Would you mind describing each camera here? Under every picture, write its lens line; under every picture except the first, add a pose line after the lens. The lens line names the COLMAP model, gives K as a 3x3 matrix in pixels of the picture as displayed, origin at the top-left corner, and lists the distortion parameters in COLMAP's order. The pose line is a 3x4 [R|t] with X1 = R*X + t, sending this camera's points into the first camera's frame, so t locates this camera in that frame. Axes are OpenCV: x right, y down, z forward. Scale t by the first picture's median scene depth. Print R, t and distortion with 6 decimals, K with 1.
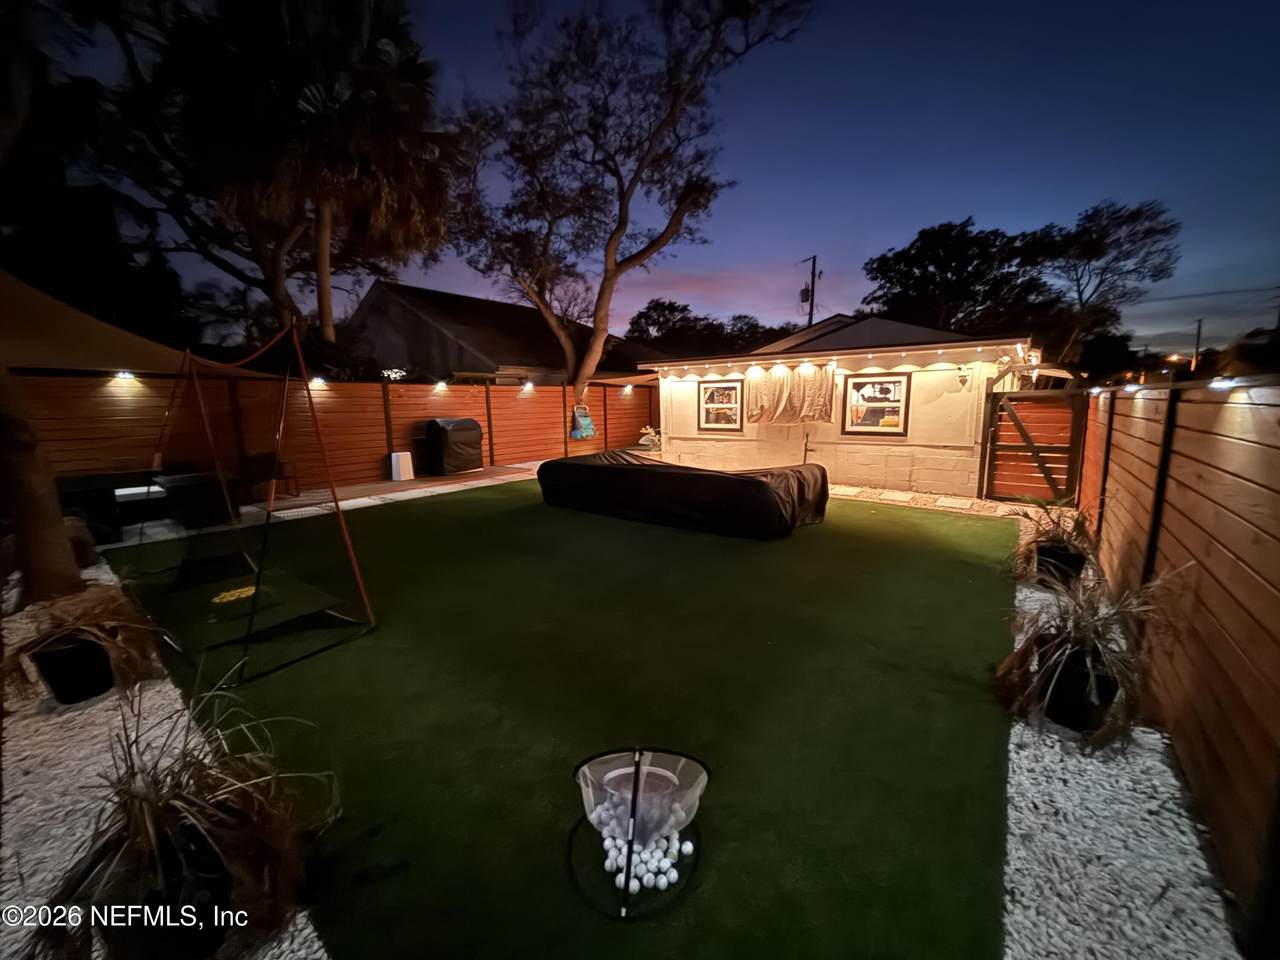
lens RADIAL K [[504.7, 0, 640.0], [0, 504.7, 479.7], [0, 0, 1]] dist [0.000704, 0.000020]
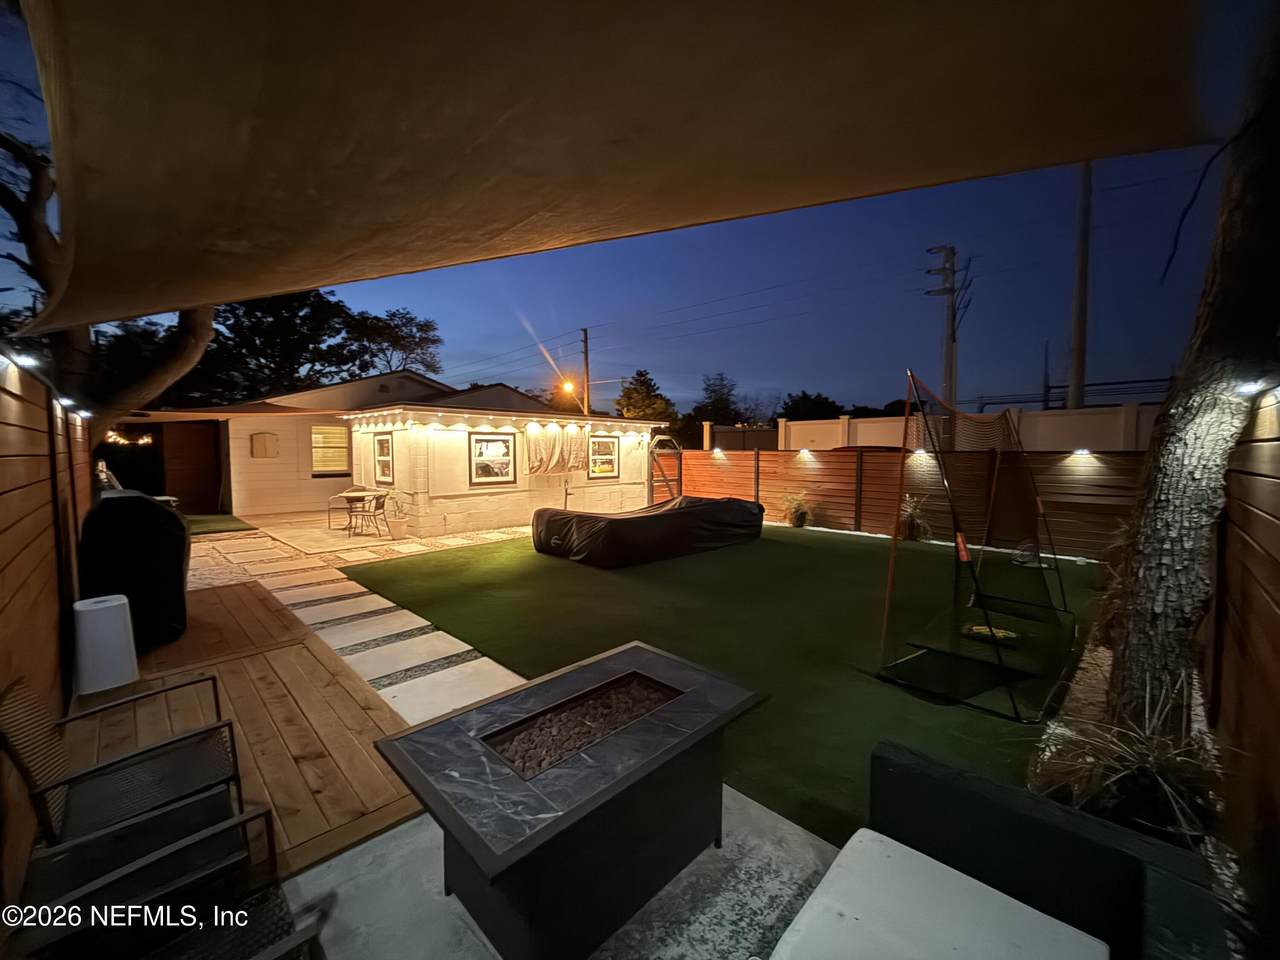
lens RADIAL K [[504.7, 0, 640.0], [0, 504.7, 478.4], [0, 0, 1]] dist [0.000704, 0.000020]
pose [[0.112312, -0.039085, 0.992904, -0.868916], [0.147873, 0.988757, 0.022195, -0.099646], [-0.982609, 0.144331, 0.116828, 0.695167]]
